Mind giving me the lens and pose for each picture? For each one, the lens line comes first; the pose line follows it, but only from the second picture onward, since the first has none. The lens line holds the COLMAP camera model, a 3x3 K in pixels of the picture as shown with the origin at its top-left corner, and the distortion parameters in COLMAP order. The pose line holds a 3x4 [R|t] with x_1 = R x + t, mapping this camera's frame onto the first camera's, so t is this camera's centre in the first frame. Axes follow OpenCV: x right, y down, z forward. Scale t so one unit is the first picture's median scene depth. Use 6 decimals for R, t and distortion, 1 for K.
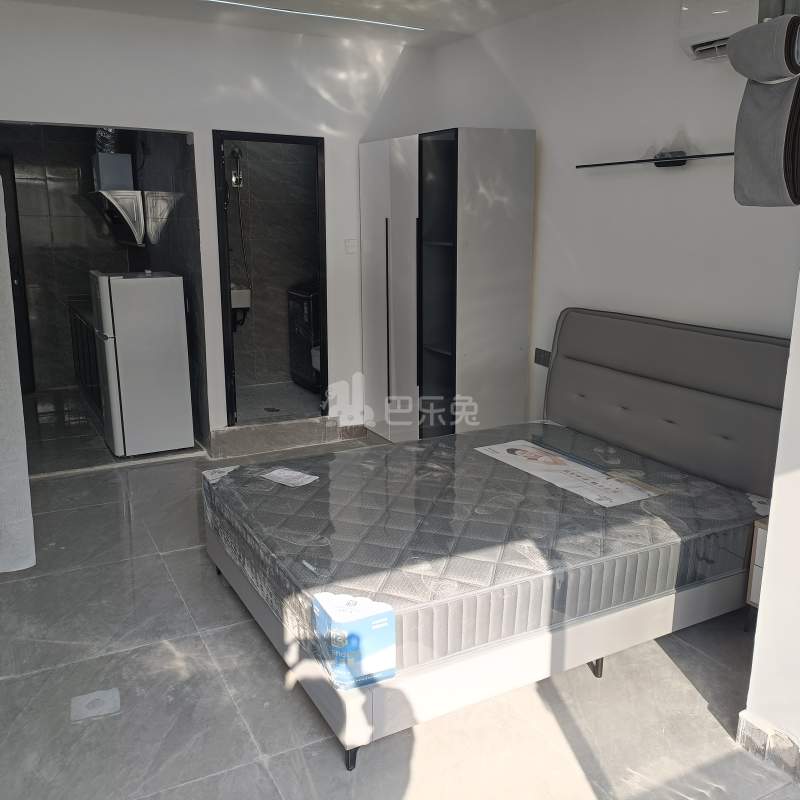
lens RADIAL K [[769.8, 0, 400.0], [0, 769.8, 400.0], [0, 0, 1]] dist [0.074349, -0.083544]
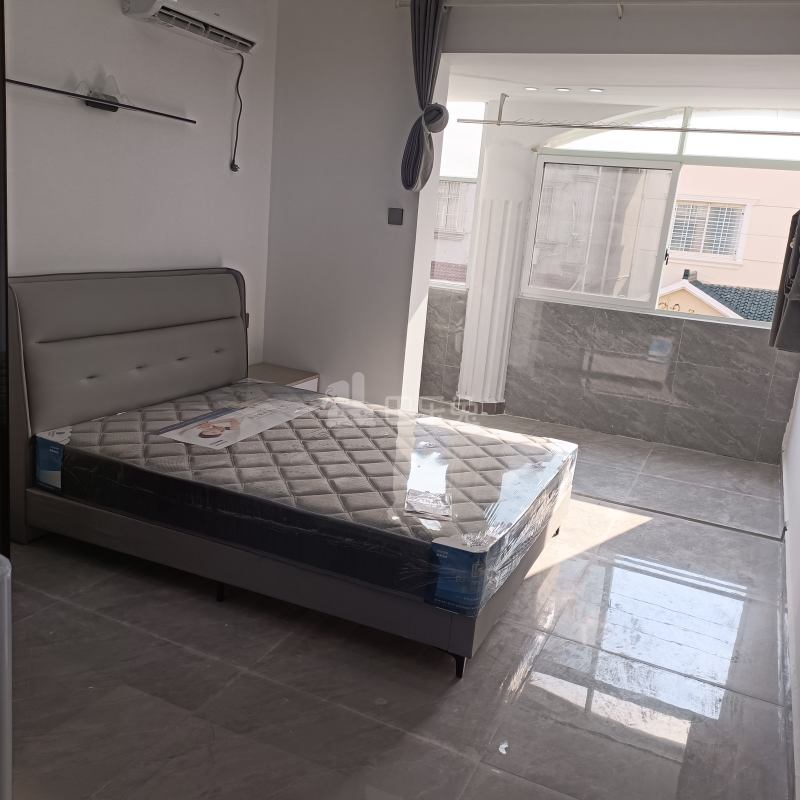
lens RADIAL K [[769.8, 0, 400.0], [0, 769.8, 400.0], [0, 0, 1]] dist [0.074349, -0.083544]
pose [[-0.604595, -0.247336, 0.757159, -0.663245], [0.094280, 0.921665, 0.376358, -0.291557], [-0.790934, 0.298929, -0.533915, 1.299200]]
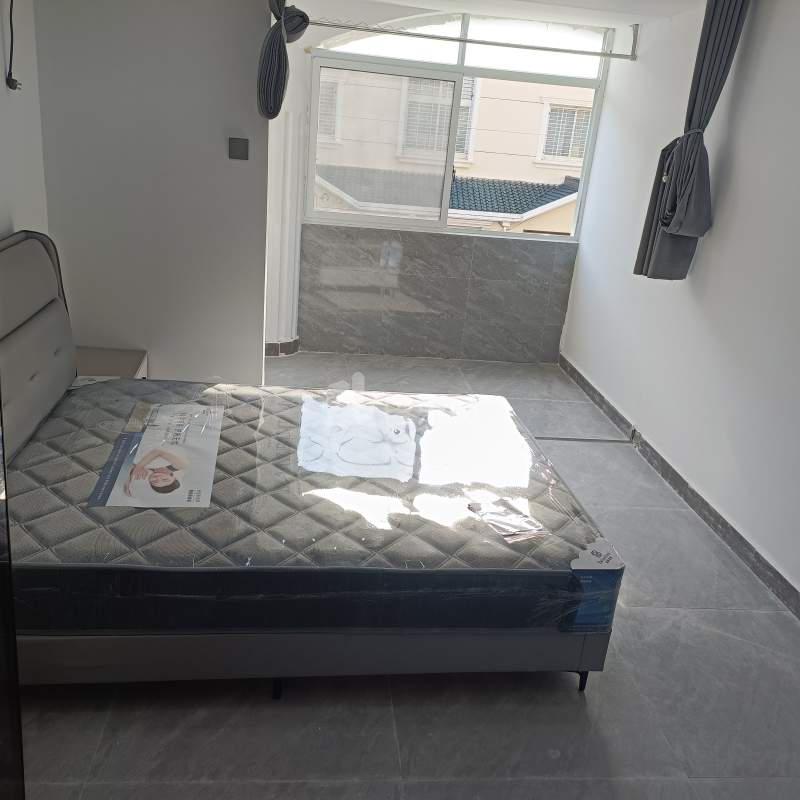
lens RADIAL K [[769.8, 0, 400.0], [0, 769.8, 400.0], [0, 0, 1]] dist [0.074349, -0.083544]
pose [[-0.924175, -0.208239, 0.320215, -0.240711], [-0.004833, 0.844632, 0.535325, -0.359020], [-0.381940, 0.493187, -0.781594, 1.416646]]
